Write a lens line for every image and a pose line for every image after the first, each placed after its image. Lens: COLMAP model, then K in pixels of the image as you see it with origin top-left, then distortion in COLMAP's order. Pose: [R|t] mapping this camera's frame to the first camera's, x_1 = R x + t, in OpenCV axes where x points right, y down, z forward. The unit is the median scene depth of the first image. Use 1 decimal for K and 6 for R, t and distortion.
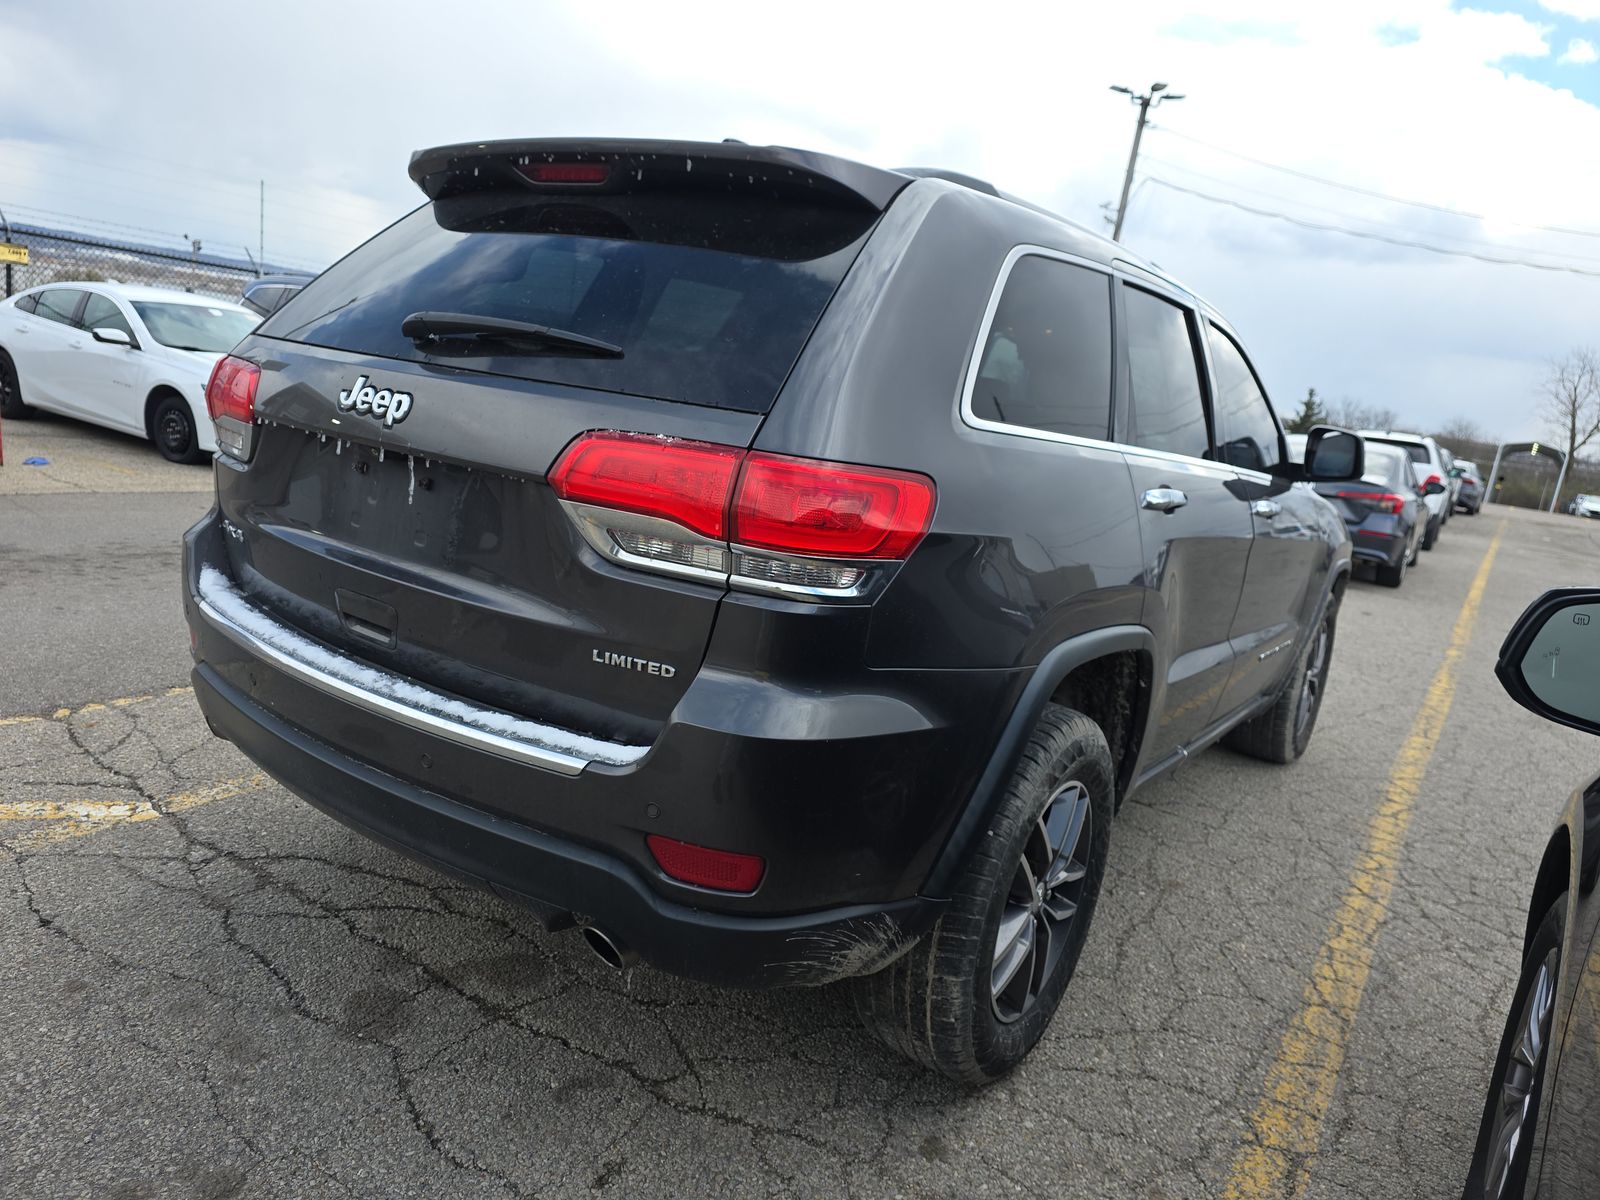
lens RADIAL K [[1065.5, 0, 779.3], [0, 1065.5, 598.3], [0, 0, 1]] dist [0.036522, -0.025491]
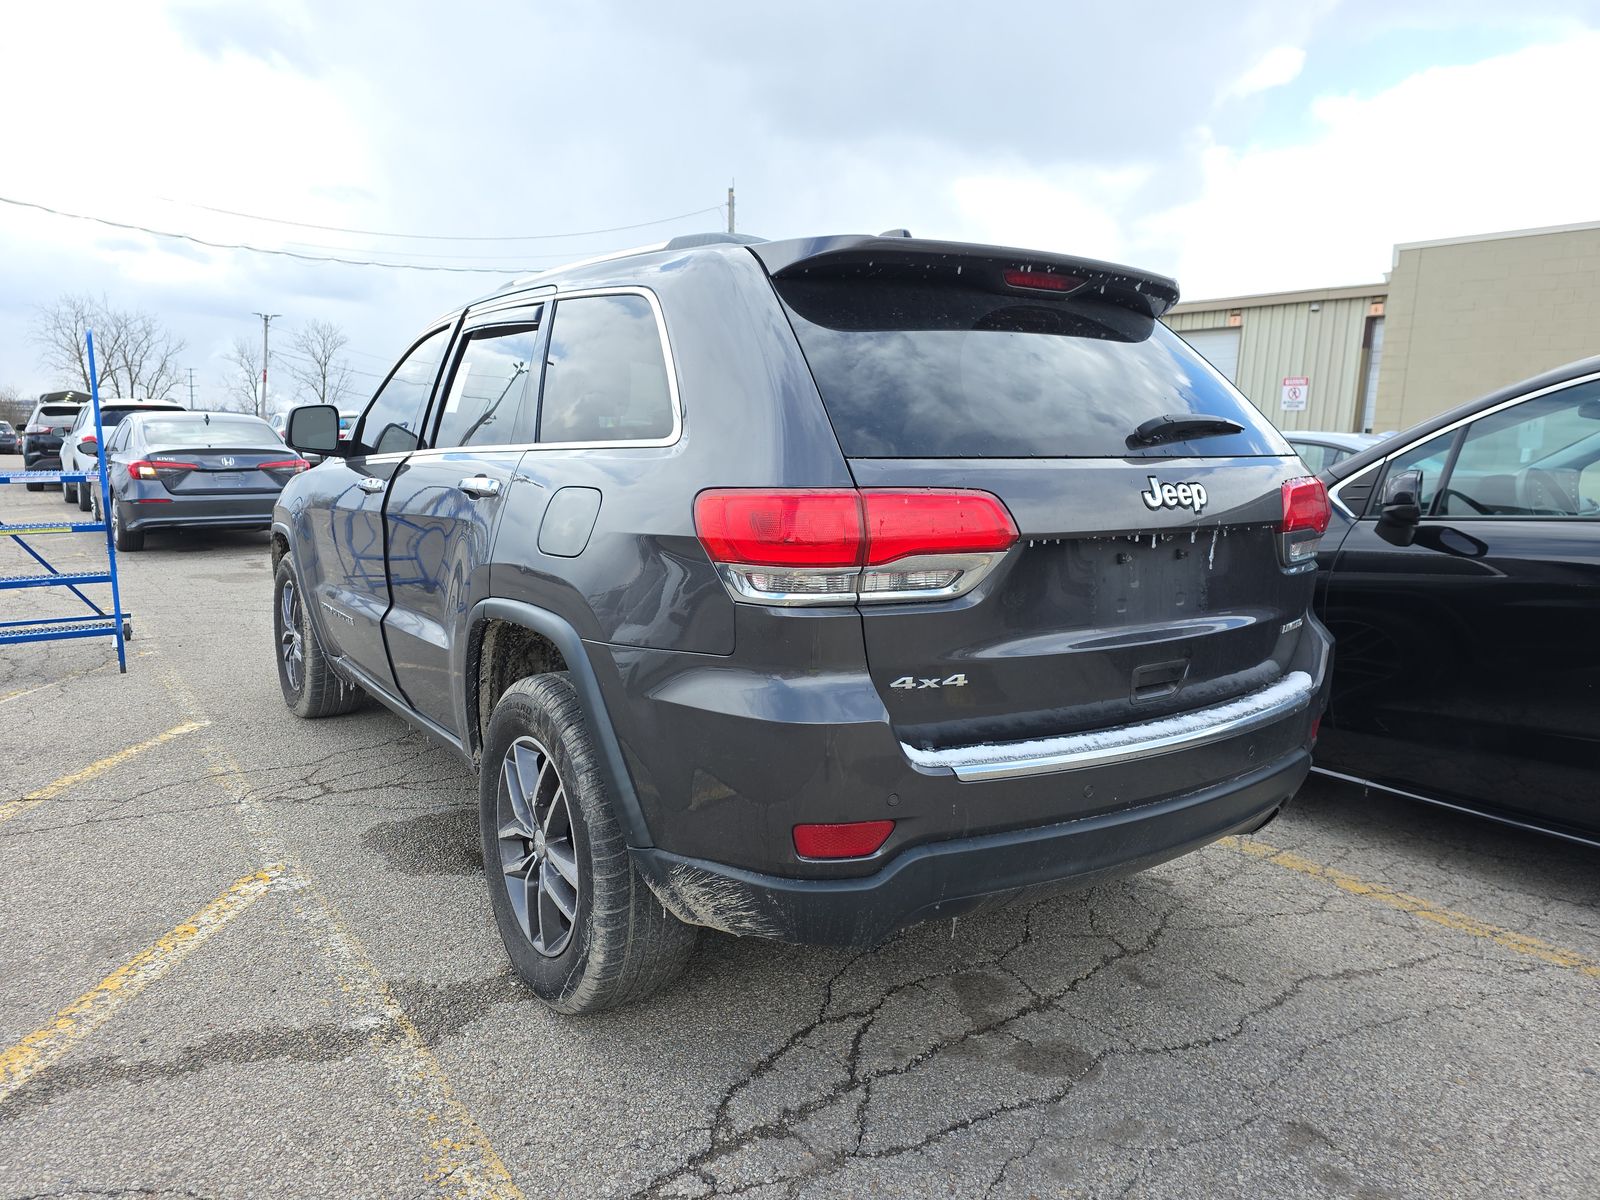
lens RADIAL K [[1065.5, 0, 779.3], [0, 1065.5, 598.3], [0, 0, 1]] dist [0.036522, -0.025491]
pose [[0.355835, -0.265792, 0.895955, -1.347372], [0.218146, 0.955843, 0.196919, -0.335144], [-0.908732, 0.125379, 0.398104, 0.784478]]
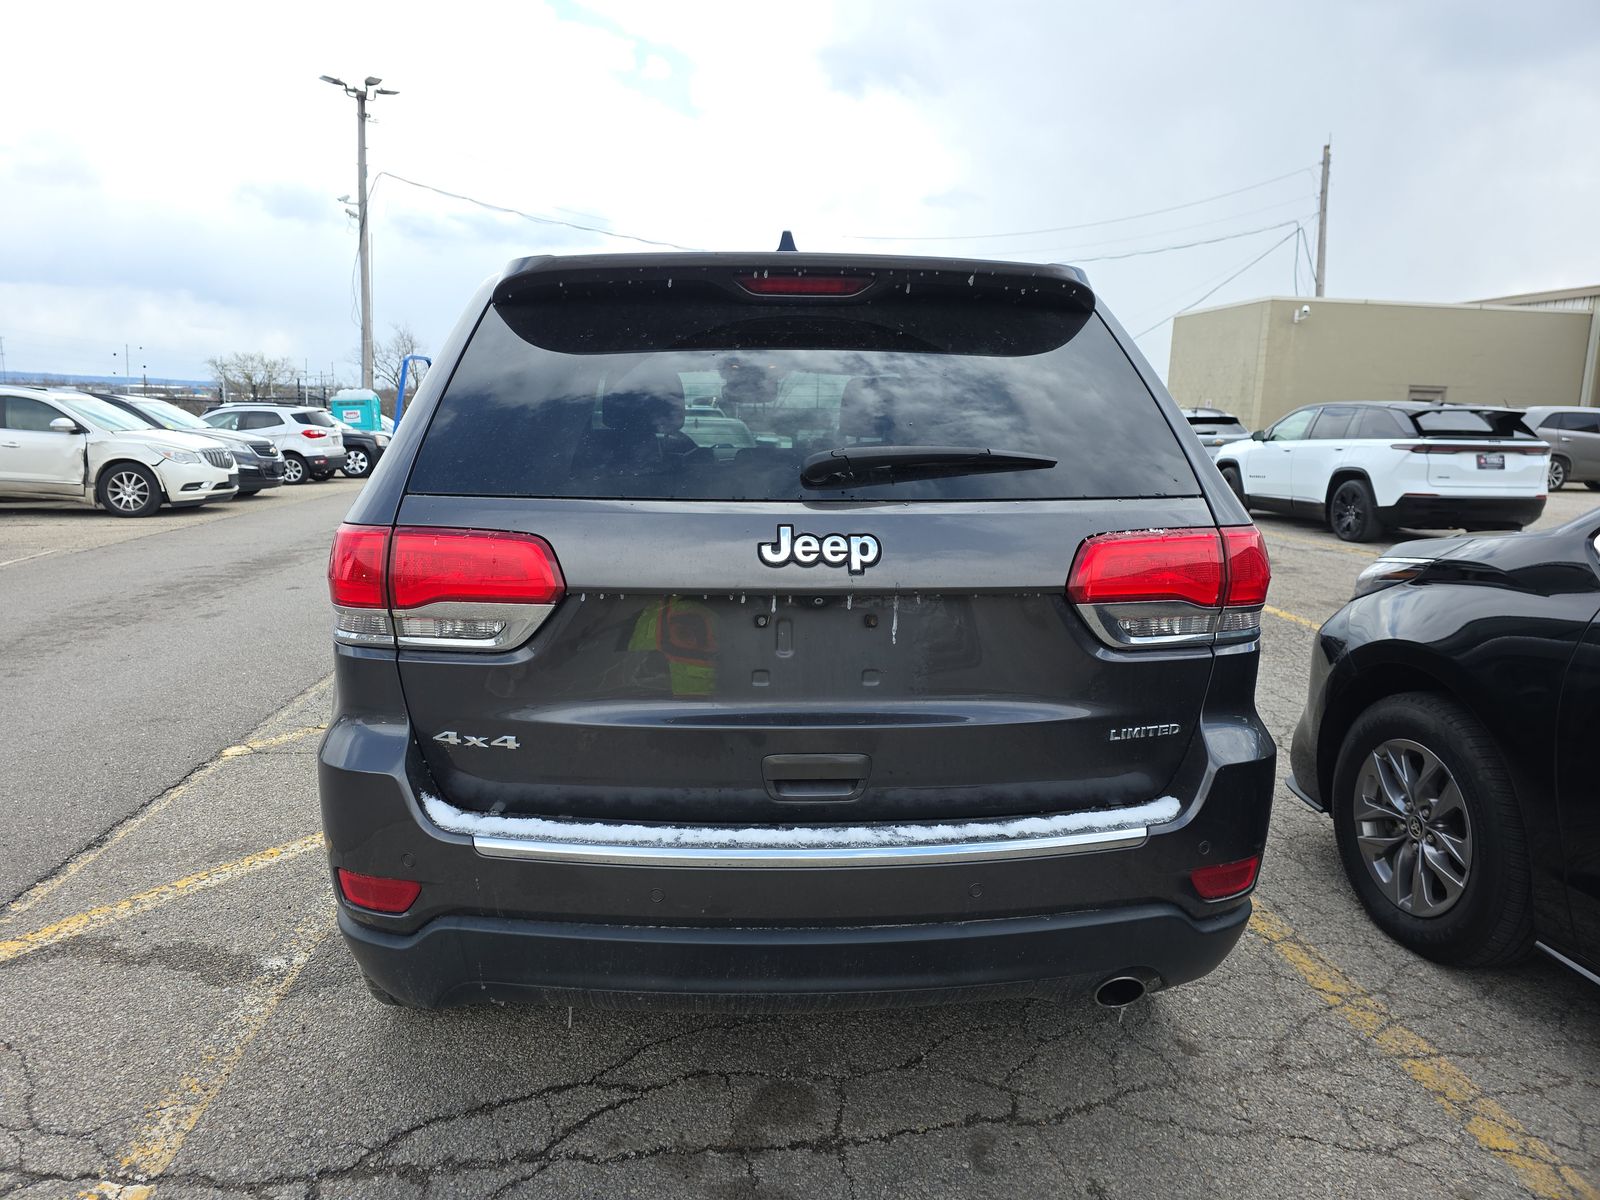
lens RADIAL K [[1064.6, 0, 772.9], [0, 1064.6, 574.3], [0, 0, 1]] dist [0.040707, -0.035321]
pose [[0.777130, -0.211227, 0.592835, -0.805790], [0.216550, 0.974221, 0.063247, -0.191914], [-0.590911, 0.079227, 0.802837, 0.230966]]
